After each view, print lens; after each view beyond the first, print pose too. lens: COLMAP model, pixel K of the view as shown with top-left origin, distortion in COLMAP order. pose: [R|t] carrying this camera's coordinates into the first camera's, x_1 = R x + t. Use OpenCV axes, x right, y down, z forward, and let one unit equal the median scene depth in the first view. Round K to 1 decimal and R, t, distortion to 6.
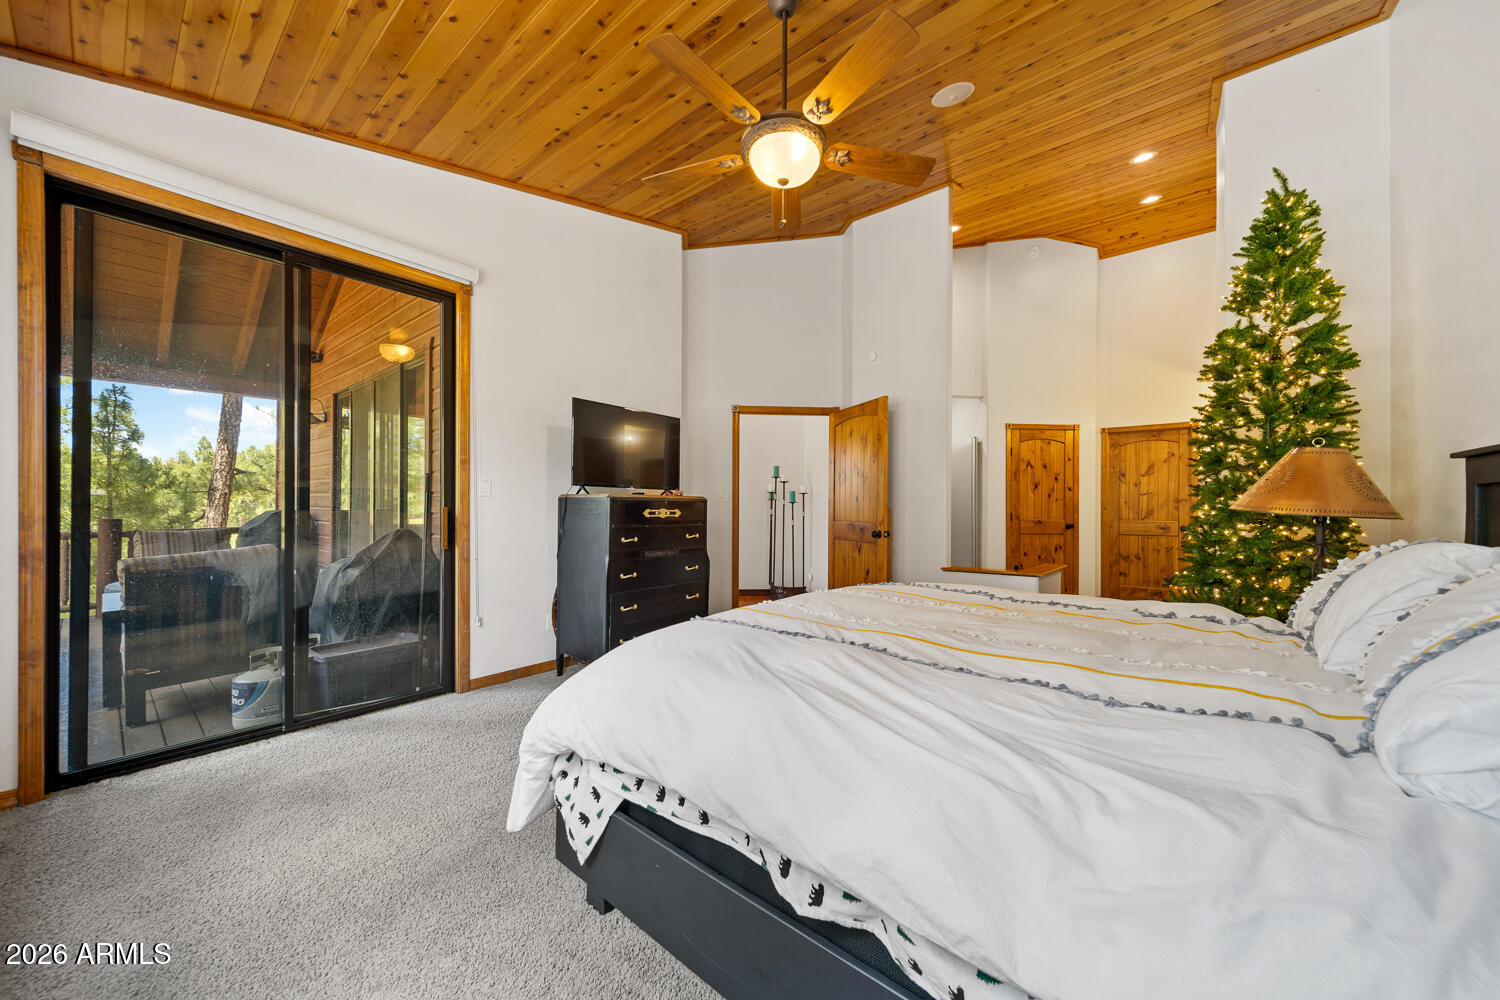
lens RADIAL K [[527.2, 0, 756.8], [0, 527.2, 499.5], [0, 0, 1]] dist [0.011324, -0.003406]
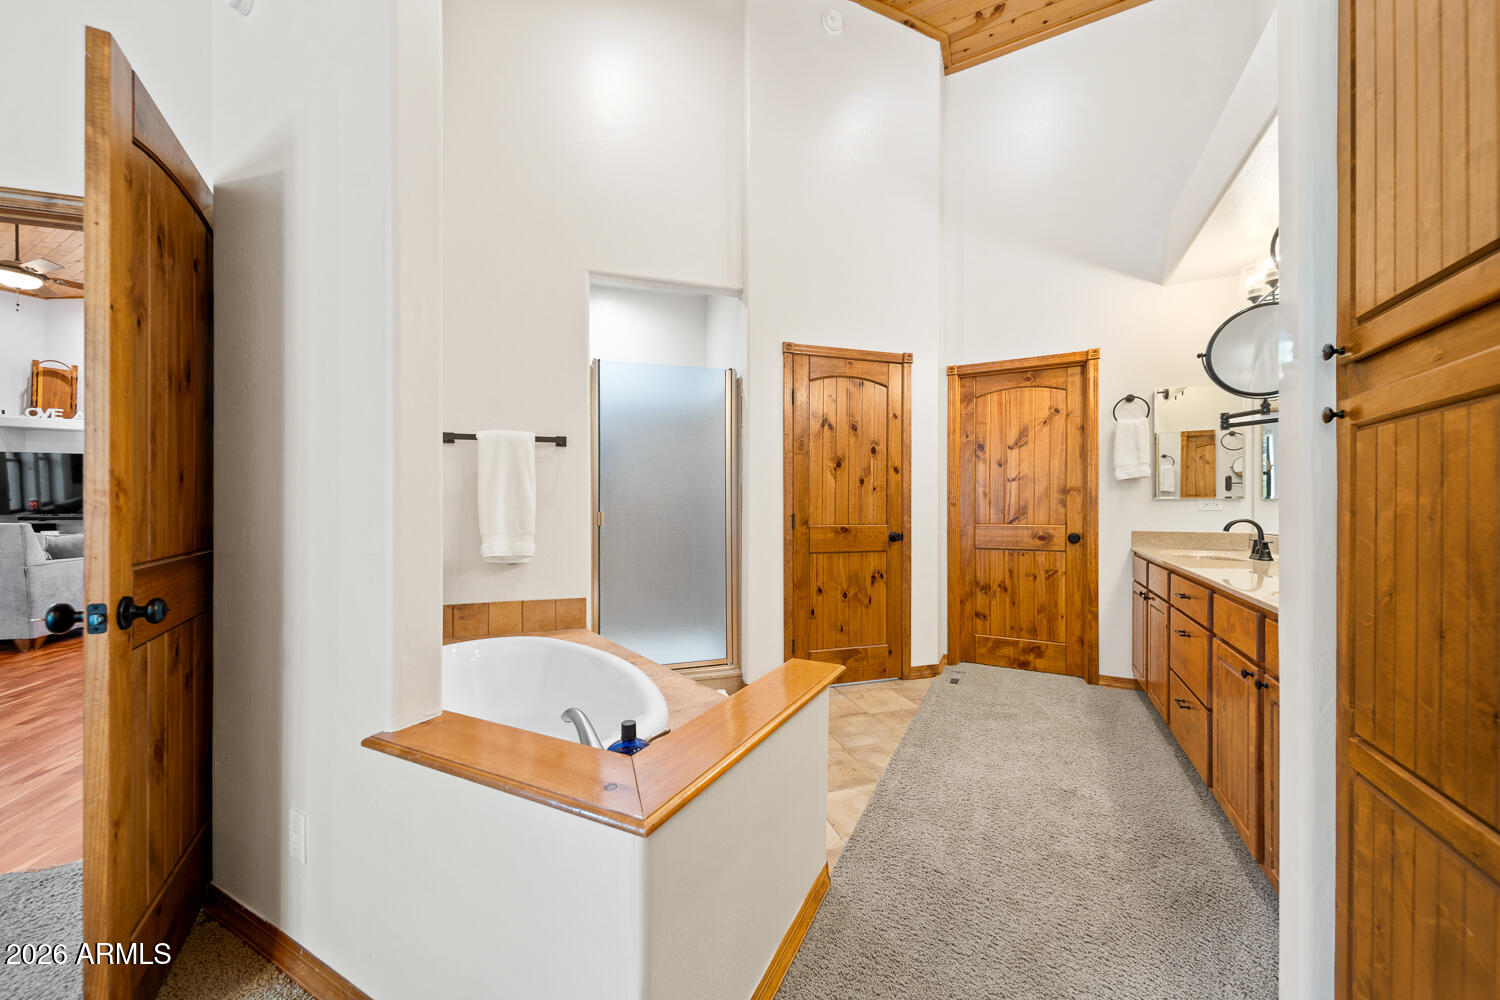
lens RADIAL K [[527.2, 0, 756.8], [0, 527.2, 499.5], [0, 0, 1]] dist [0.011324, -0.003406]
pose [[0.976867, -0.003874, 0.213814, 0.331137], [0.002876, 0.999983, 0.004976, 0.008423], [-0.213830, -0.004246, 0.976862, 0.491947]]
